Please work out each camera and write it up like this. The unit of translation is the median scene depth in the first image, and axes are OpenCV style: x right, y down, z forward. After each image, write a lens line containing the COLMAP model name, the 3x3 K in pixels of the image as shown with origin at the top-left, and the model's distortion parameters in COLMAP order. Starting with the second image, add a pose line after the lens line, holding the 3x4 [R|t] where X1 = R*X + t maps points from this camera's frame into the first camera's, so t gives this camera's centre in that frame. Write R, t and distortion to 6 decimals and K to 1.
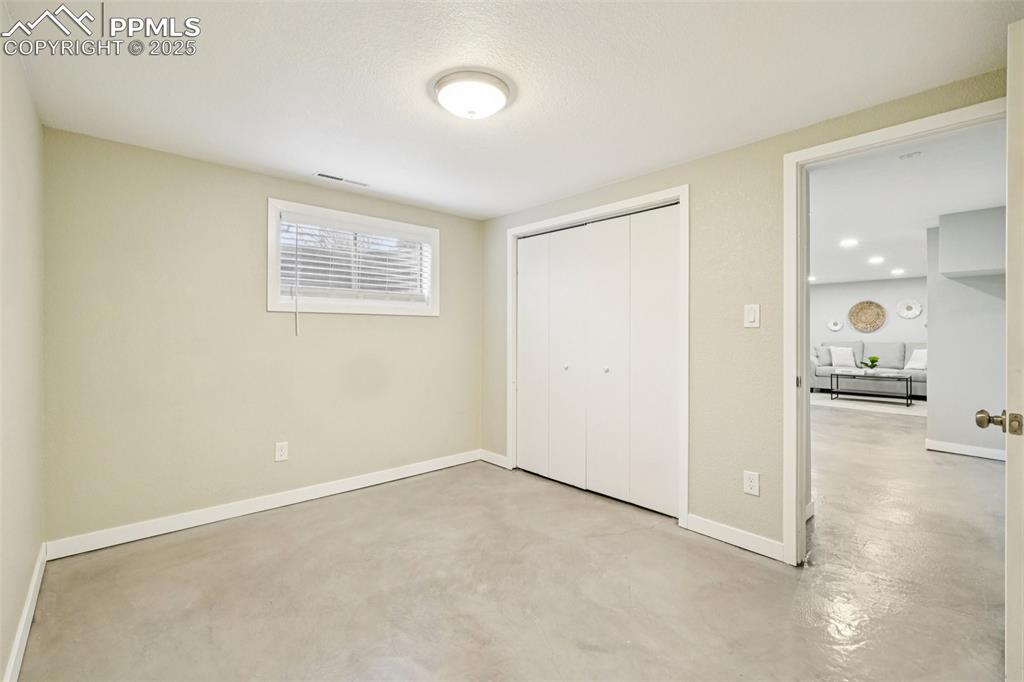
lens RADIAL K [[441.4, 0, 513.9], [0, 441.4, 333.2], [0, 0, 1]] dist [-0.002759, 0.000801]
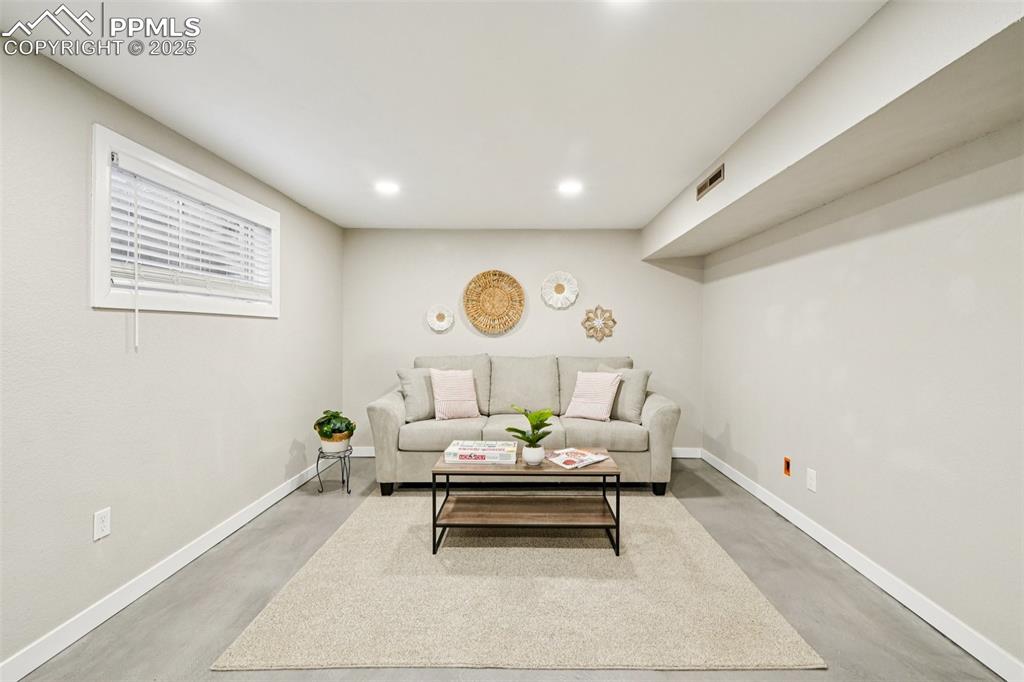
lens RADIAL K [[441.4, 0, 517.8], [0, 441.4, 329.9], [0, 0, 1]] dist [-0.002759, 0.000801]
pose [[0.686039, 0.007058, 0.727530, 0.471888], [-0.004621, 0.999975, -0.005344, -0.005193], [-0.727550, 0.000304, 0.686055, 0.656695]]
